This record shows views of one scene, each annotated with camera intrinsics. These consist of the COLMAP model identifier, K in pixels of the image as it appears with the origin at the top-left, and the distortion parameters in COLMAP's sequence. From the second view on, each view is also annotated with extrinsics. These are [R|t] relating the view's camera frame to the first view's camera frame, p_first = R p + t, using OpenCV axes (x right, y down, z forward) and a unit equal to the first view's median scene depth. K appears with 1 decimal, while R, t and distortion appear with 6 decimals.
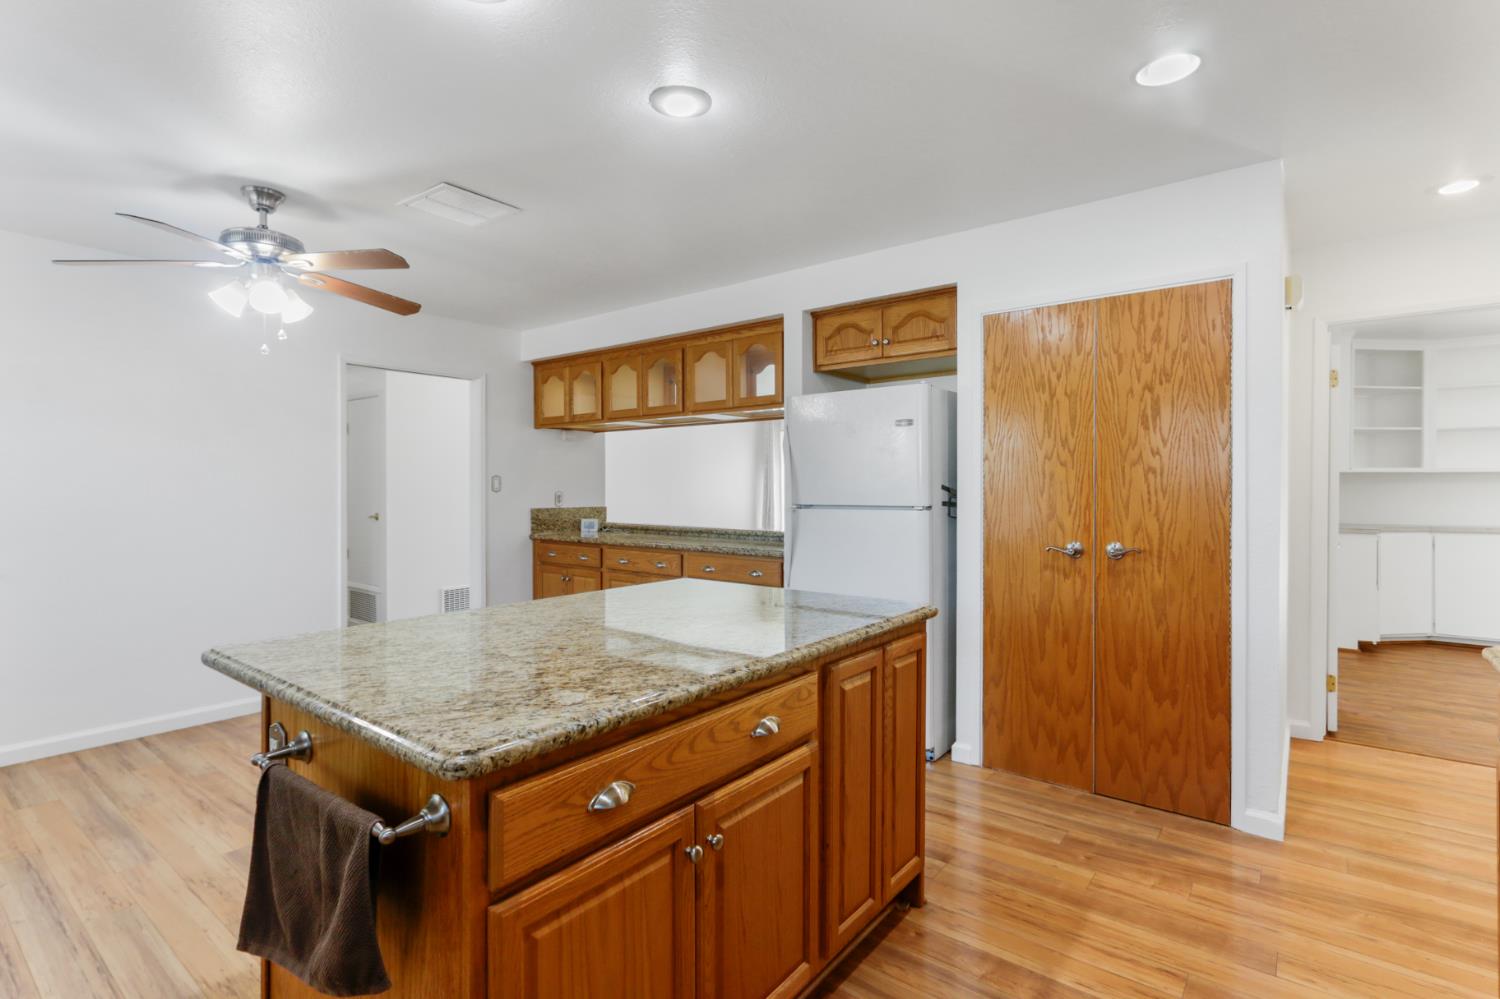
lens RADIAL K [[722.8, 0, 729.9], [0, 722.8, 492.9], [0, 0, 1]] dist [-0.002740, 0.005365]
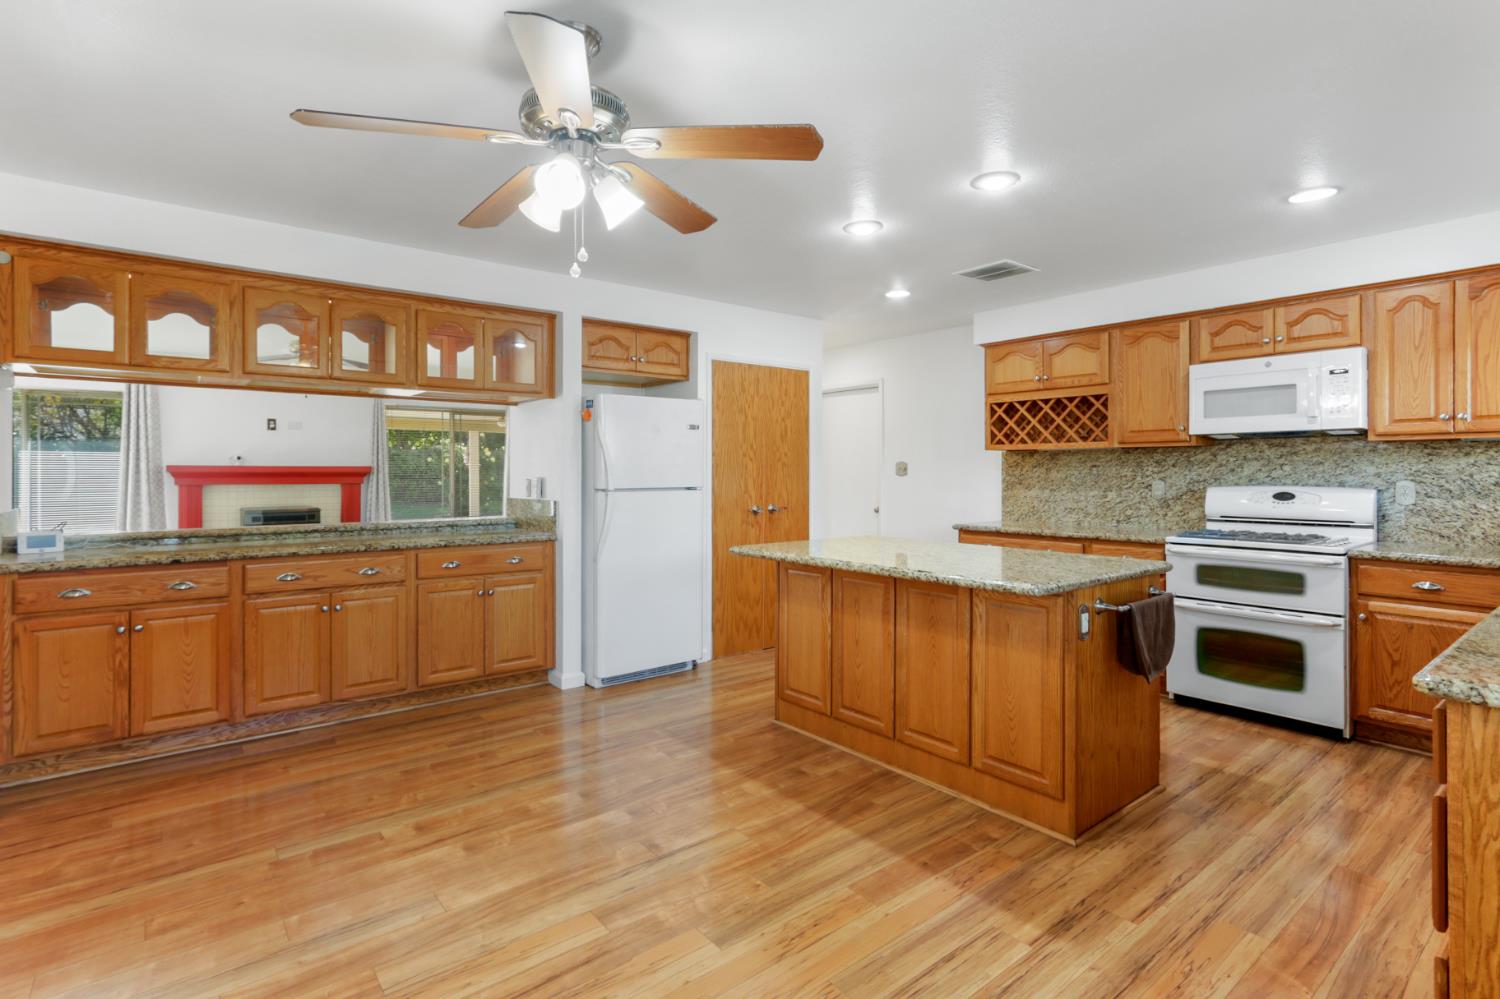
lens RADIAL K [[730.9, 0, 727.8], [0, 730.9, 473.2], [0, 0, 1]] dist [0.005178, 0.001292]
pose [[0.225577, 0.000216, 0.974225, -1.200950], [0.007926, 0.999966, -0.002057, -0.005204], [-0.974193, 0.008186, 0.225567, 0.668279]]
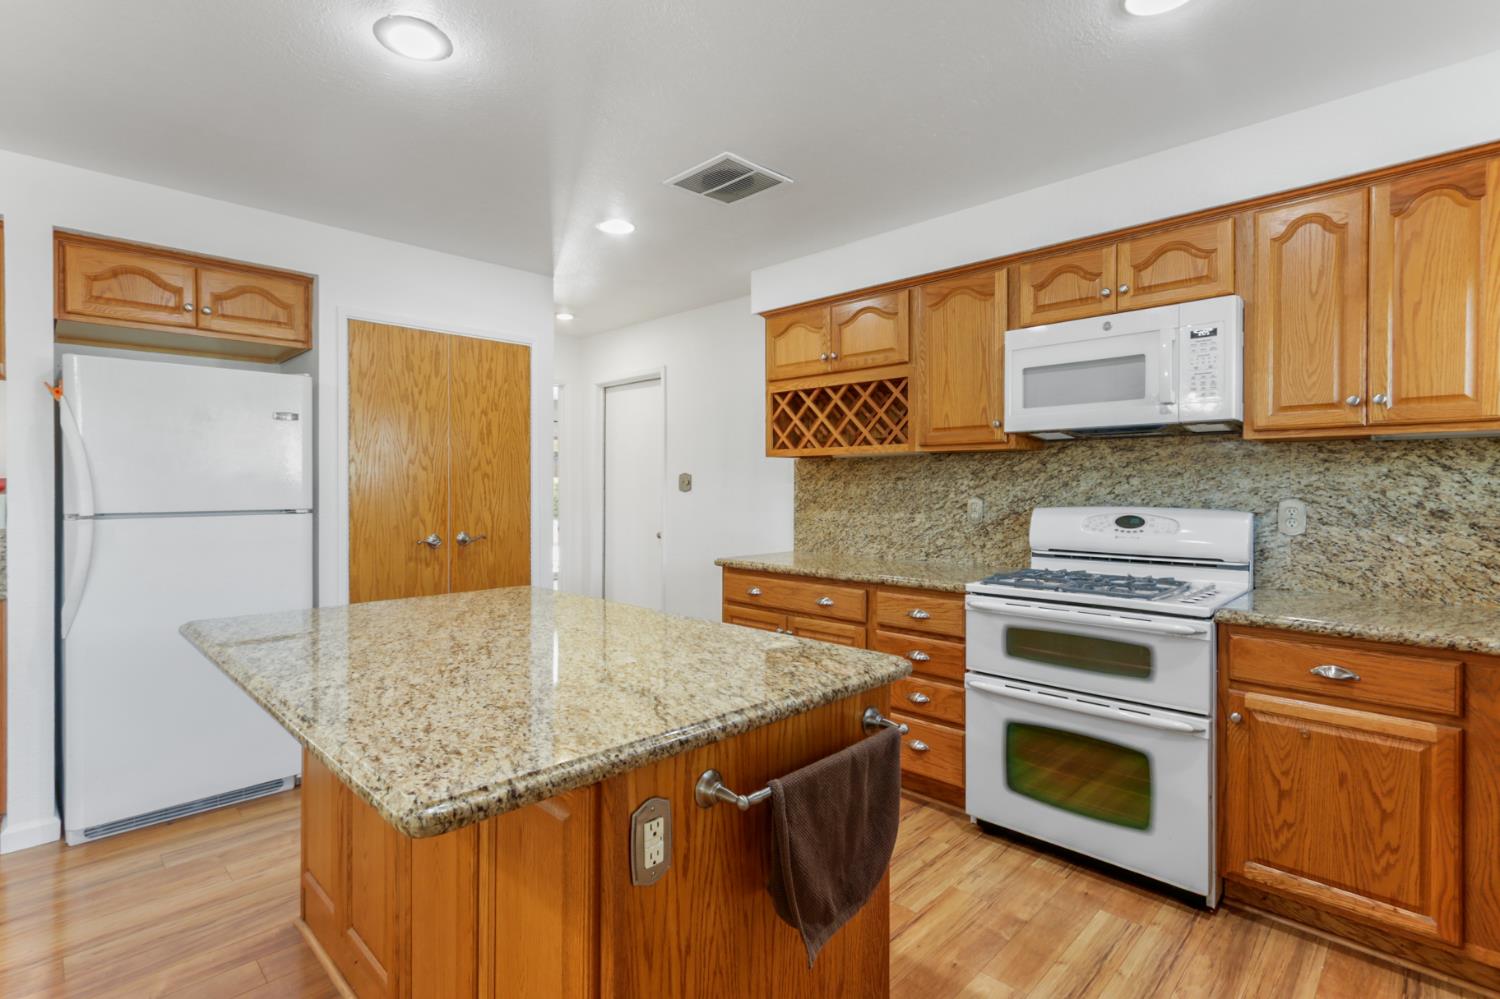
lens RADIAL K [[722.8, 0, 729.9], [0, 722.8, 492.9], [0, 0, 1]] dist [-0.002740, 0.005365]
pose [[0.111687, -0.007090, 0.993718, -0.633389], [0.007812, 0.999950, 0.006257, -0.004040], [-0.993713, 0.007064, 0.111737, 0.383113]]
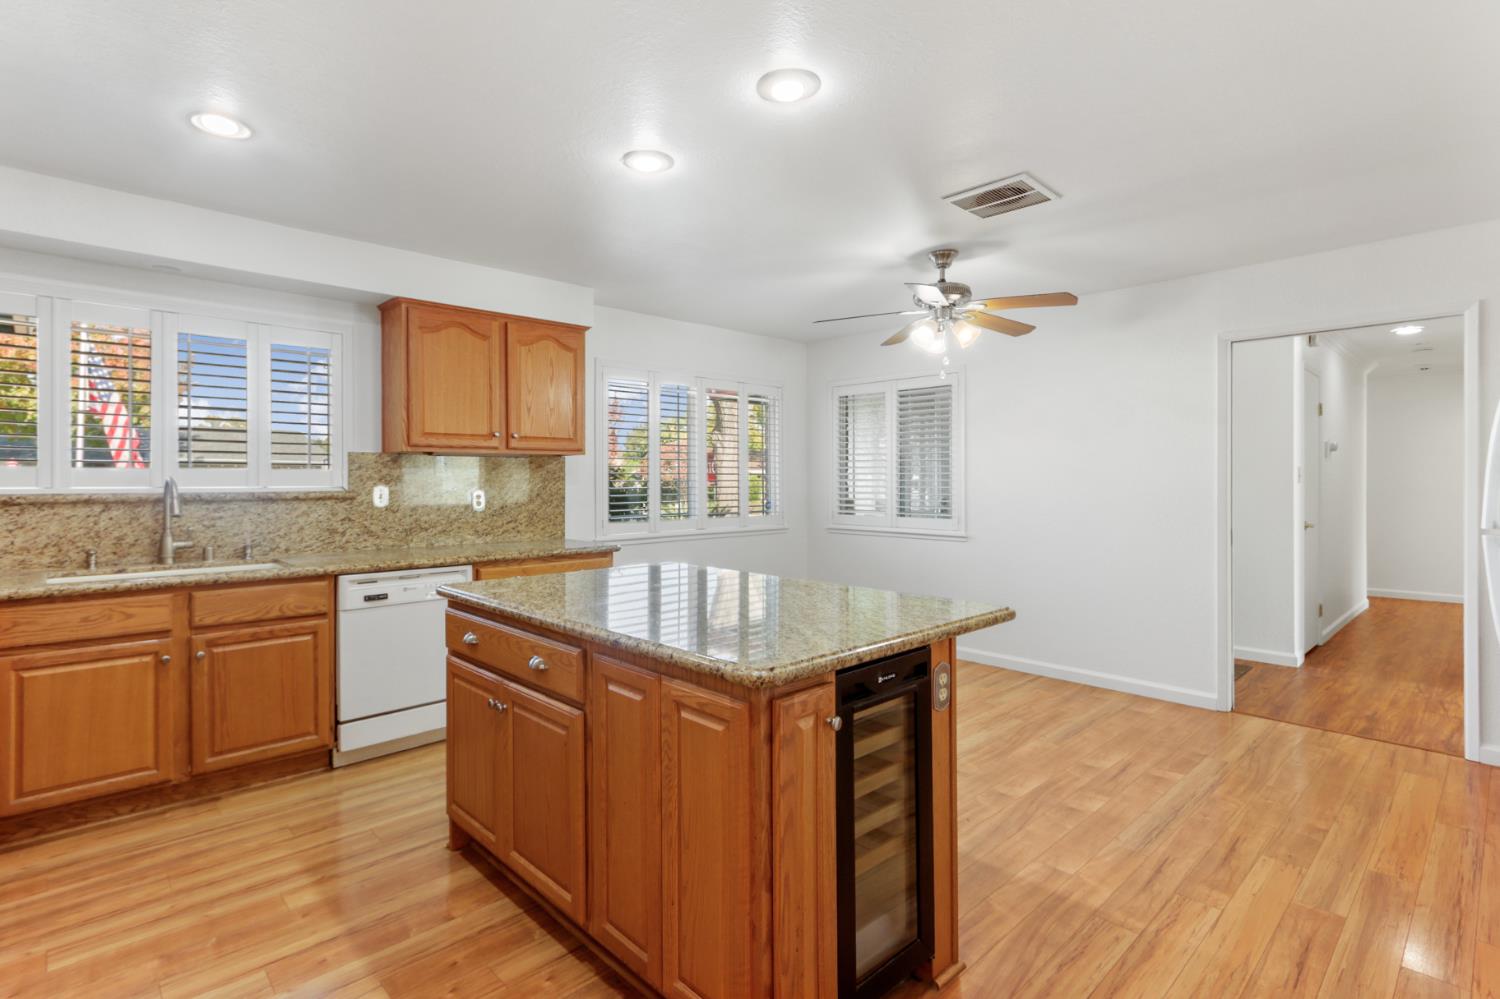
lens RADIAL K [[720.1, 0, 726.6], [0, 720.1, 481.5], [0, 0, 1]] dist [0.001415, 0.005095]
pose [[-0.144430, 0.002654, -0.989511, 0.646289], [-0.008522, 0.999956, 0.003926, -0.008544], [0.989478, 0.009000, -0.144401, 0.758982]]
